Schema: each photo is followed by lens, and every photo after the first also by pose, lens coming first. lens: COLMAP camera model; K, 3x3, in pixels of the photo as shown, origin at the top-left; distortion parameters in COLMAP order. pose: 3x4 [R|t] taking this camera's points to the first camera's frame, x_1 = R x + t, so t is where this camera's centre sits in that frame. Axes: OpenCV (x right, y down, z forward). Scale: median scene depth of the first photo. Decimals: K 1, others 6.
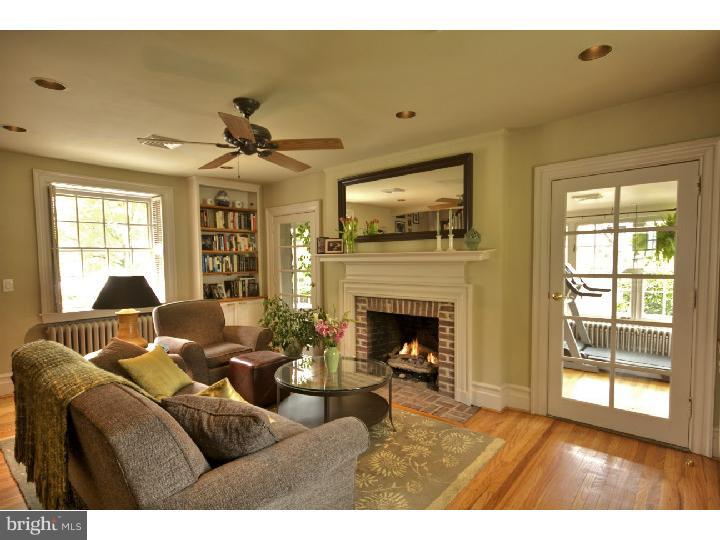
lens RADIAL K [[377.9, 0, 366.3], [0, 377.9, 273.5], [0, 0, 1]] dist [-0.006610, 0.000834]
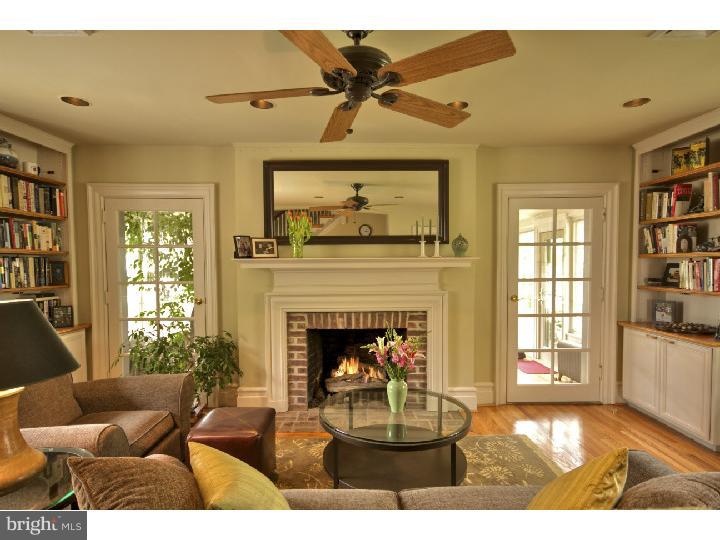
lens RADIAL K [[378.8, 0, 361.1], [0, 378.8, 277.2], [0, 0, 1]] dist [0.001813, 0.000072]
pose [[0.751298, -0.015237, 0.659787, -0.441956], [0.022389, 0.999746, -0.002406, -0.008512], [-0.659583, 0.016579, 0.751449, 0.312386]]
